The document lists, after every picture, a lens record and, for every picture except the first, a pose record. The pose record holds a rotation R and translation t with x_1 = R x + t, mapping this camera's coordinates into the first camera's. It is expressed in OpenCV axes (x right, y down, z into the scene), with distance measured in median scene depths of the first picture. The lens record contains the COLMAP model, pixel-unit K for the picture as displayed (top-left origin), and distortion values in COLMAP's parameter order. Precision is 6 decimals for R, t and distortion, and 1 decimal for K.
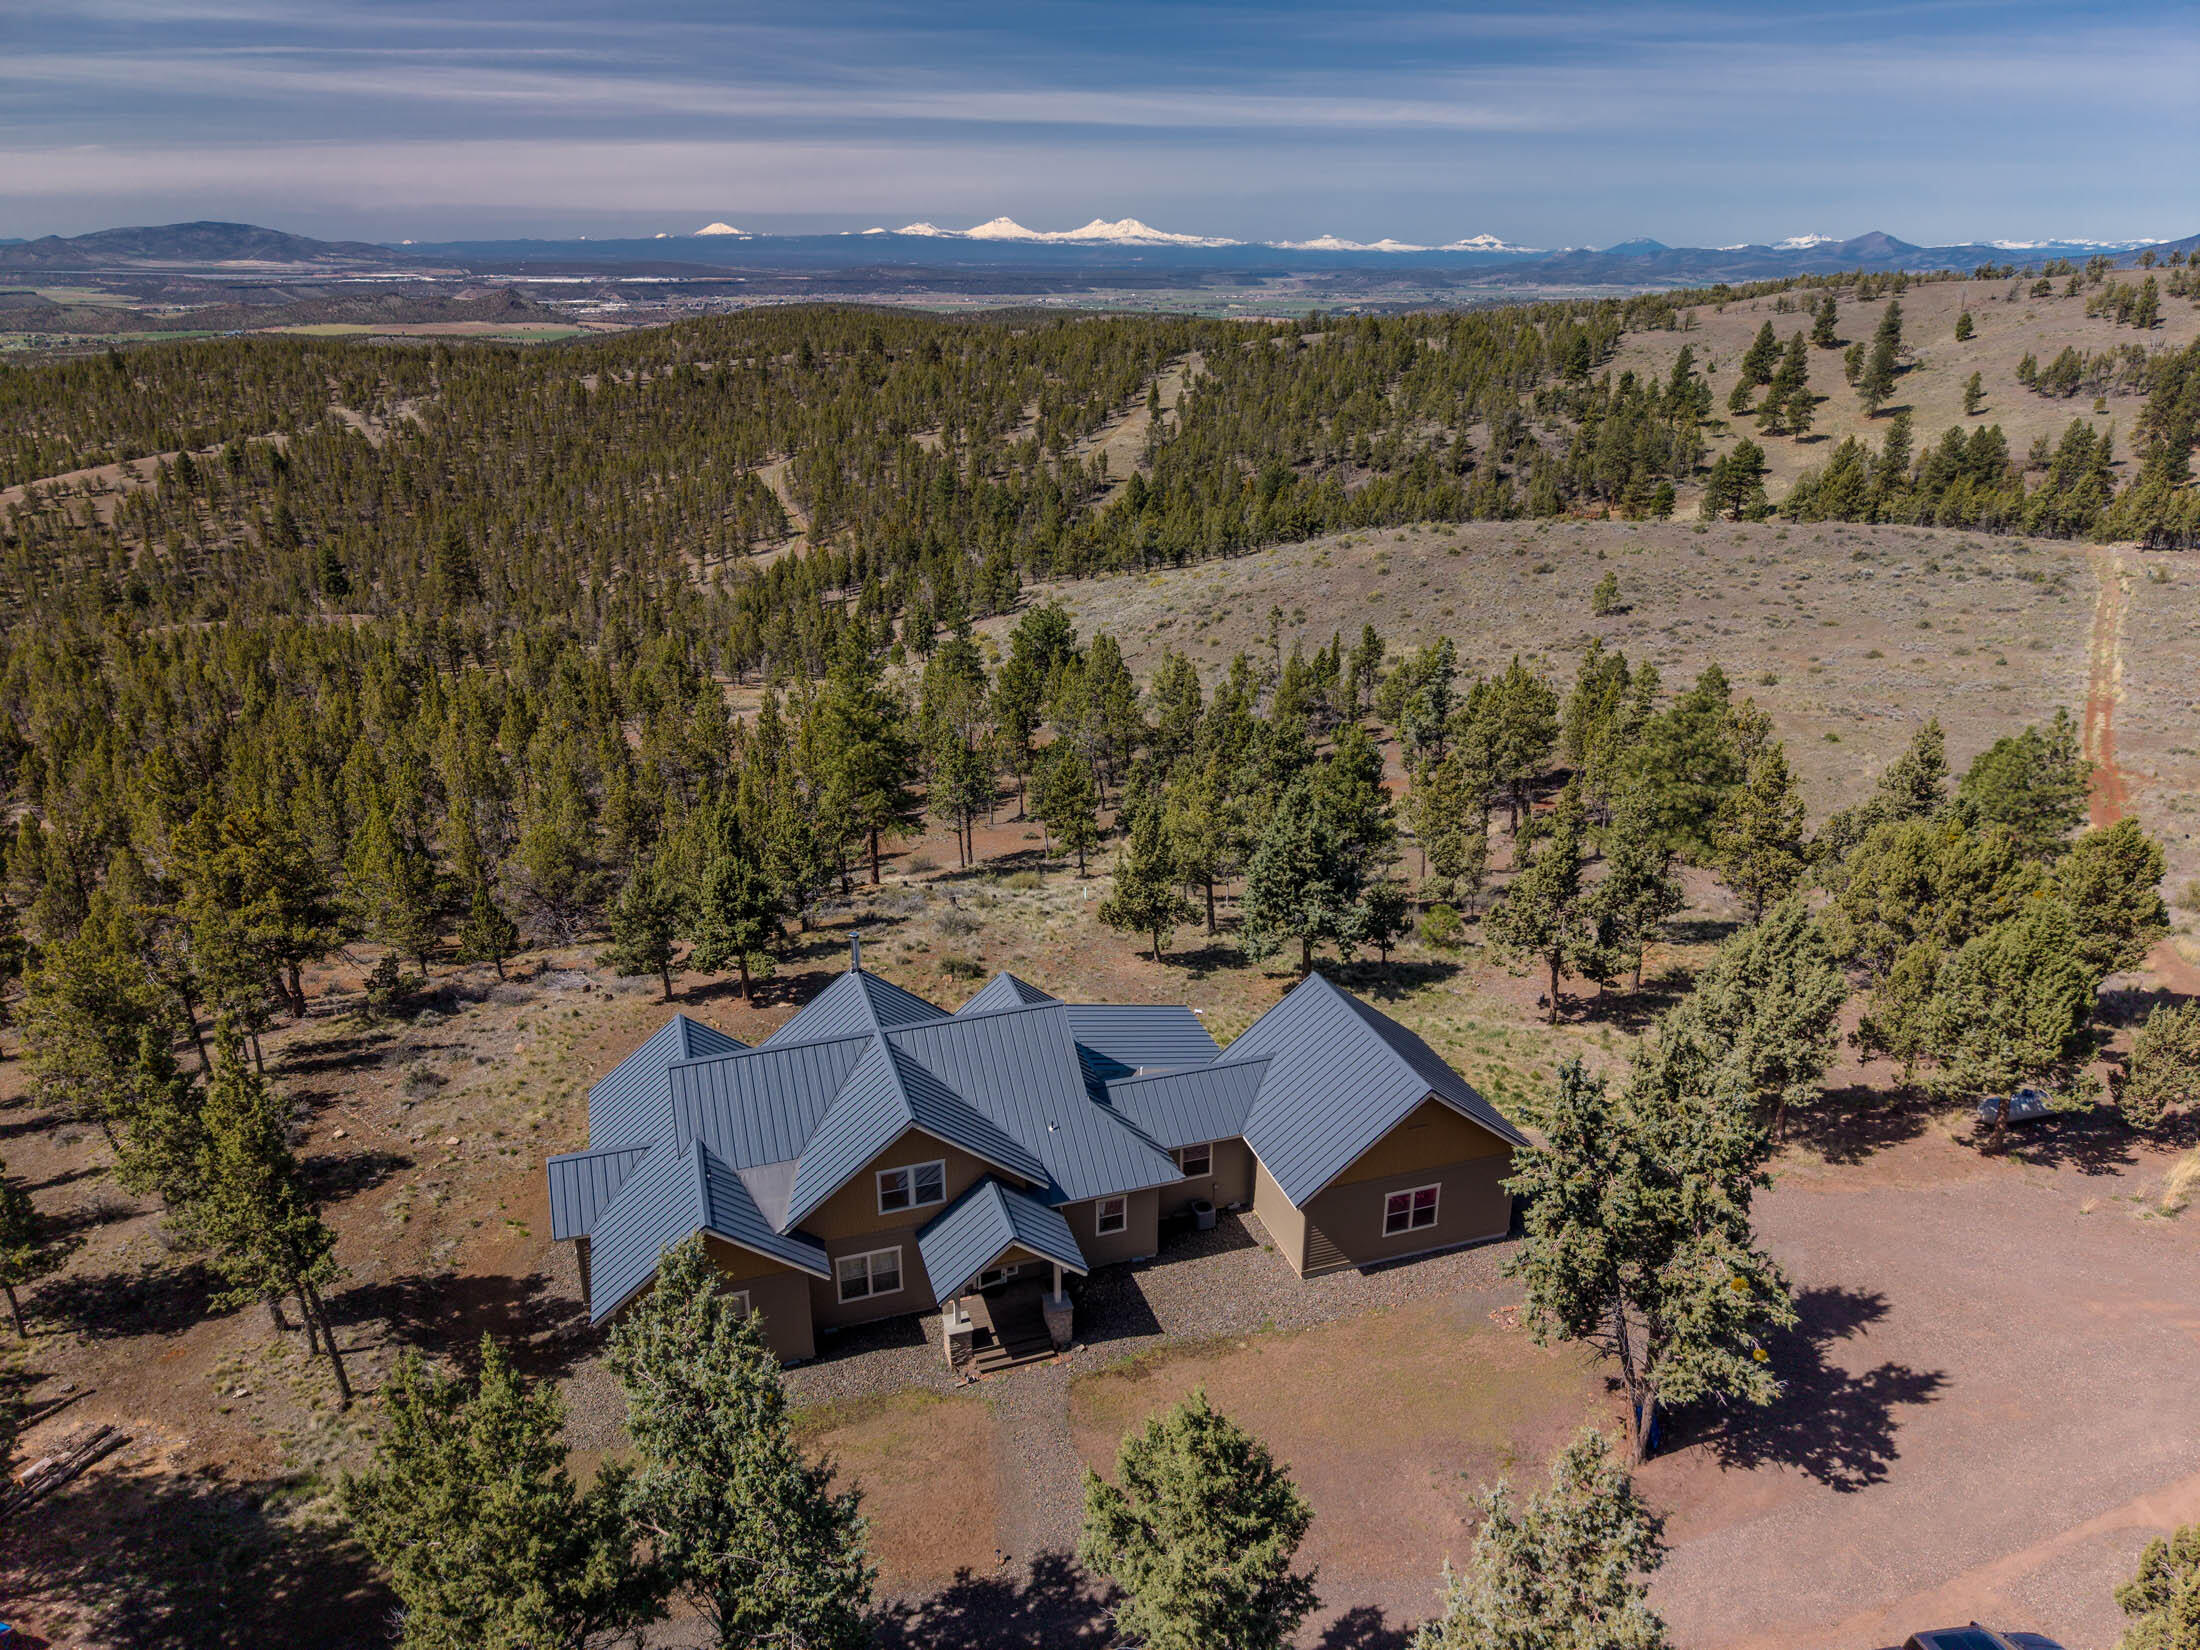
lens RADIAL K [[1482.3, 0, 1100.0], [0, 1482.3, 825.0], [0, 0, 1]] dist [0.029411, -0.023786]
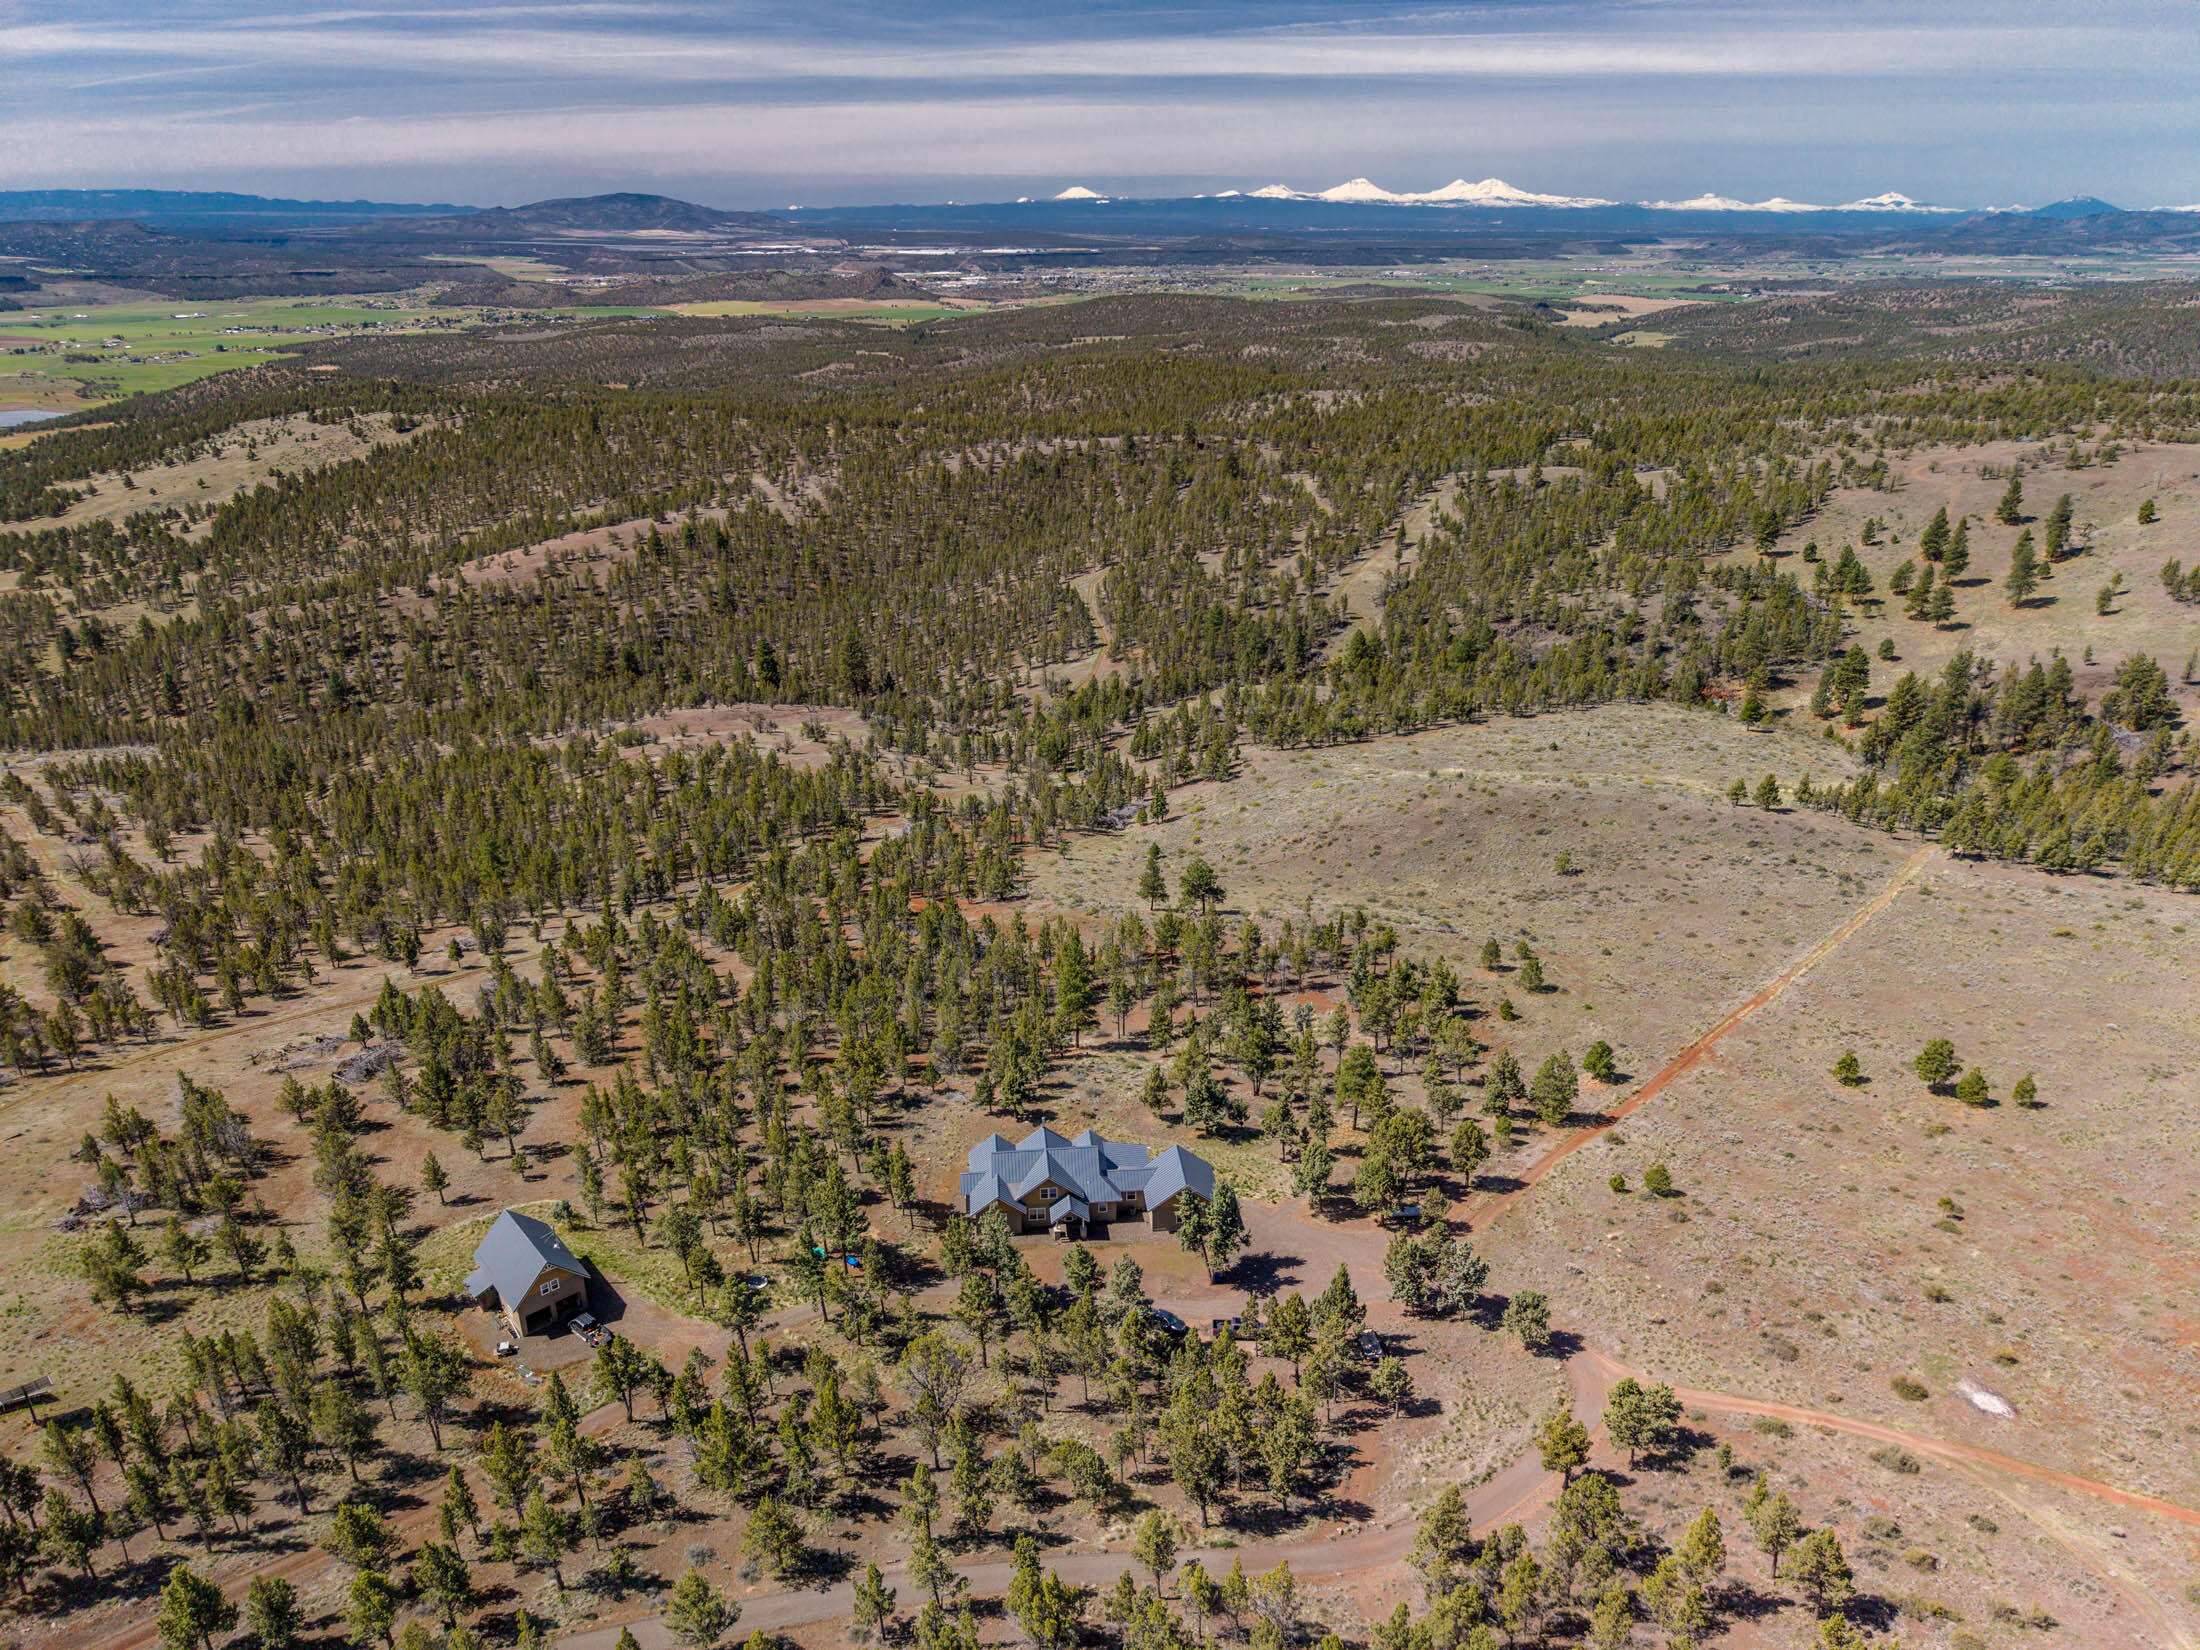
lens RADIAL K [[1482.3, 0, 1100.0], [0, 1482.3, 825.0], [0, 0, 1]] dist [0.029411, -0.023786]
pose [[0.976018, 0.081646, -0.201797, 0.052051], [-0.077015, 0.996557, 0.030707, -0.062064], [0.203610, -0.014429, 0.978946, -0.202439]]
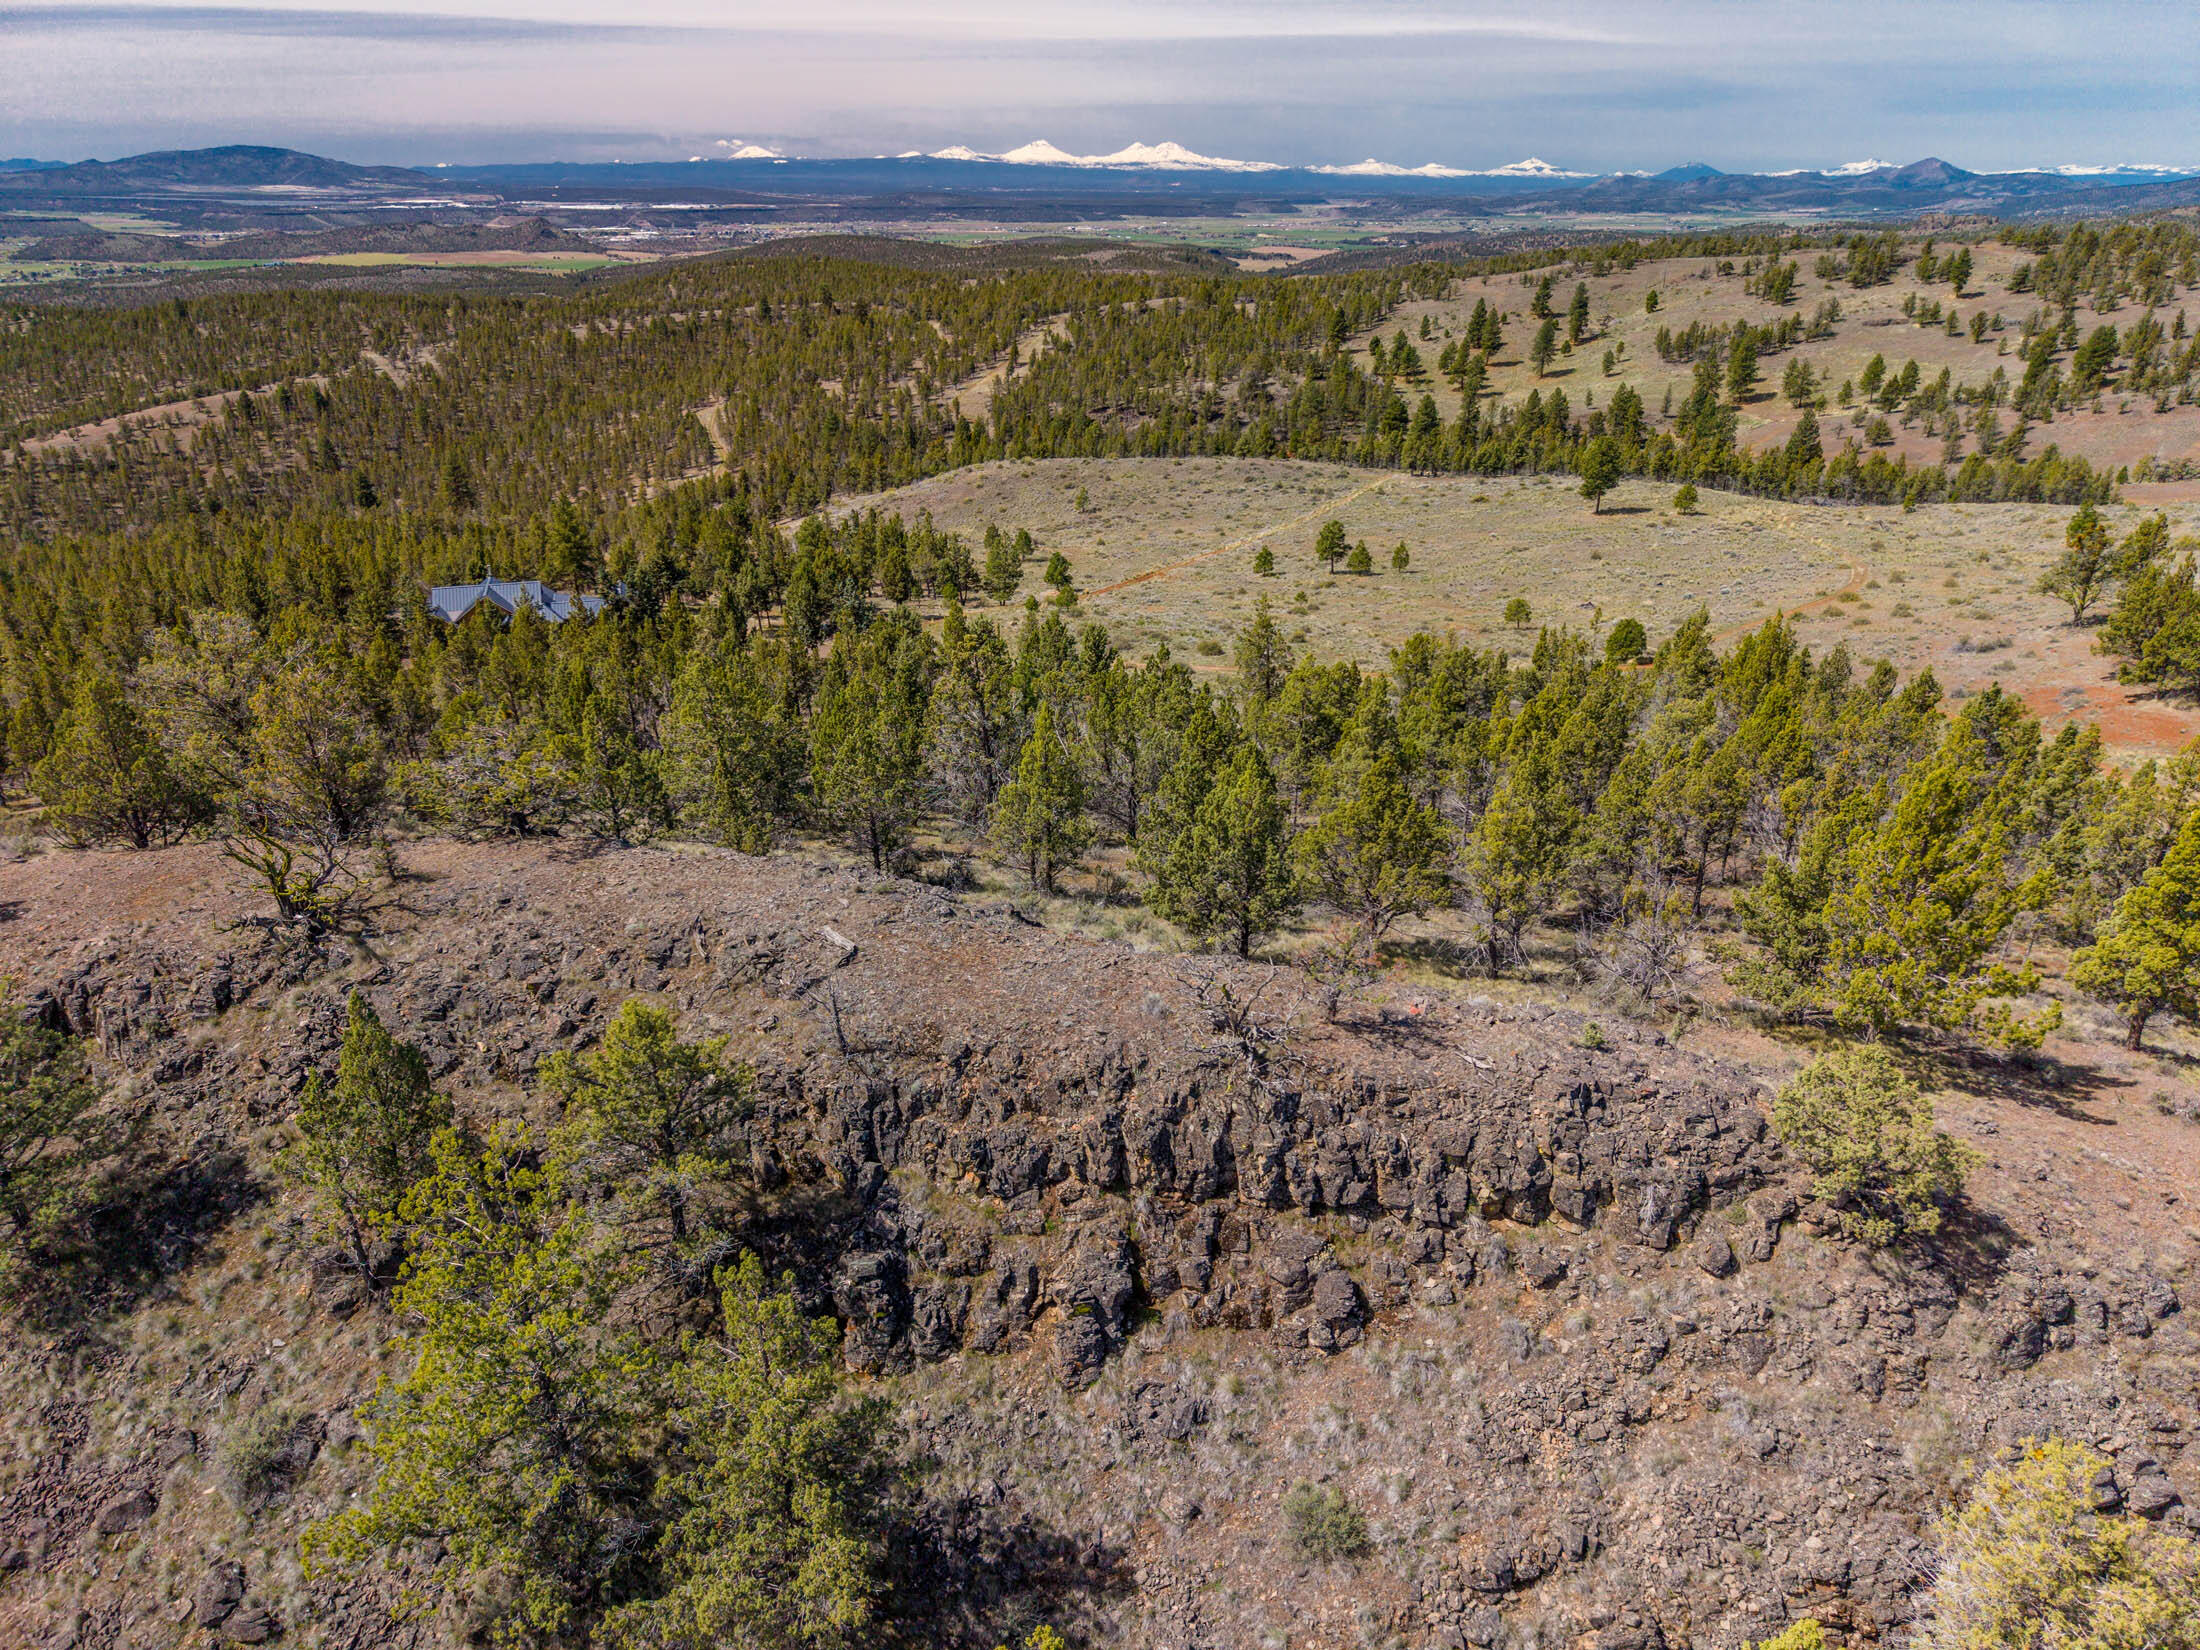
lens RADIAL K [[1482.3, 0, 1100.0], [0, 1482.3, 825.0], [0, 0, 1]] dist [0.029411, -0.023786]
pose [[0.999690, 0.011527, -0.022078, 0.121996], [-0.010555, 0.998991, 0.043651, 0.045352], [0.022559, -0.043404, 0.998803, -0.228162]]
